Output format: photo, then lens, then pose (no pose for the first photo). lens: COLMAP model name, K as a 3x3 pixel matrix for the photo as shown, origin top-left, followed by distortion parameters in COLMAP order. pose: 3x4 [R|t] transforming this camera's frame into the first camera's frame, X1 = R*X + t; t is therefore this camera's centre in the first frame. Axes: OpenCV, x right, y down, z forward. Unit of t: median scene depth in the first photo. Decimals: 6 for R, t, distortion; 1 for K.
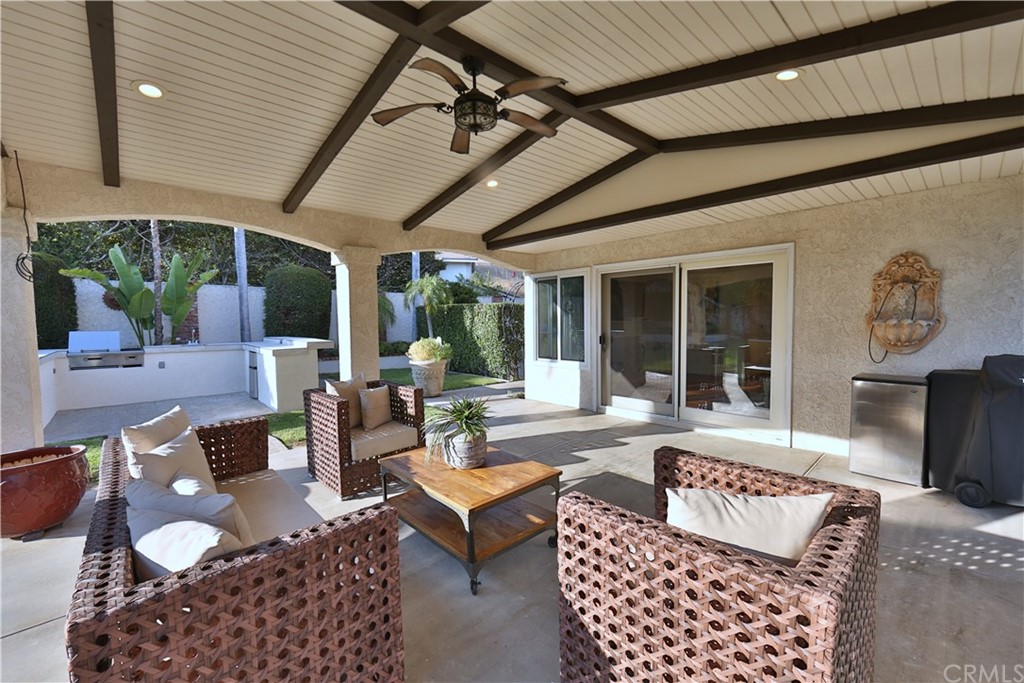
lens RADIAL K [[419.4, 0, 511.7], [0, 419.4, 335.0], [0, 0, 1]] dist [-0.036243, -0.000076]
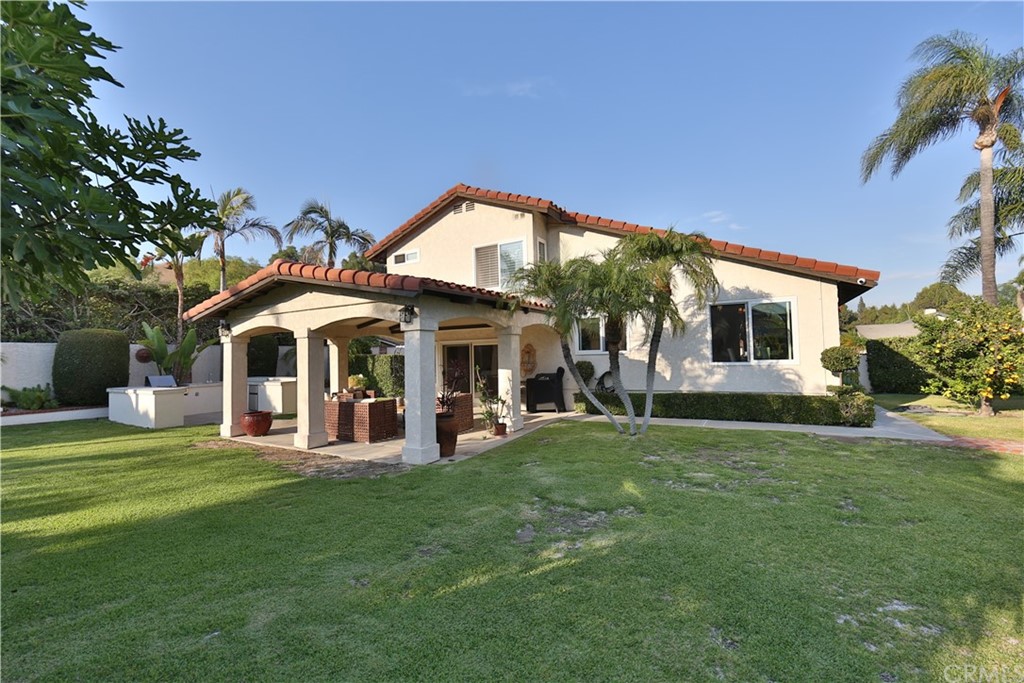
lens RADIAL K [[404.4, 0, 514.4], [0, 404.4, 337.1], [0, 0, 1]] dist [-0.016094, 0.000131]
pose [[0.948331, -0.000314, 0.317281, -0.137993], [0.026973, 0.996459, -0.079632, 0.002511], [-0.316133, 0.084075, 0.944982, -1.431243]]
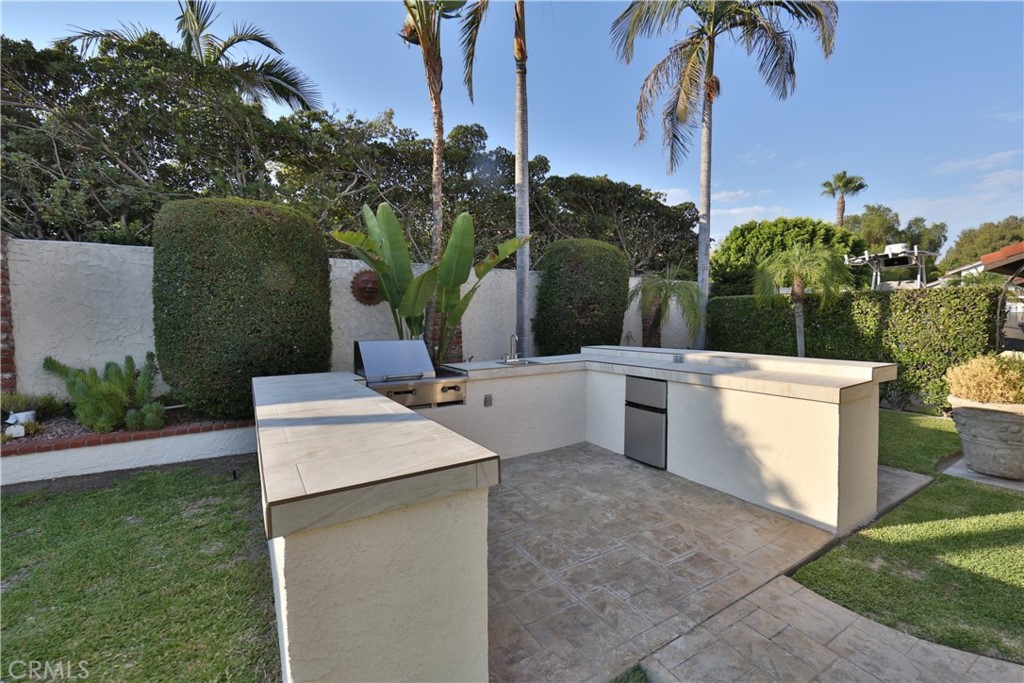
lens RADIAL K [[429.3, 0, 522.9], [0, 429.3, 343.4], [0, 0, 1]] dist [-0.001560, -0.000111]
pose [[0.985275, 0.001480, -0.170970, -0.931681], [0.001782, 0.999819, 0.018922, -0.020107], [0.170967, -0.018948, 0.985095, 0.564919]]
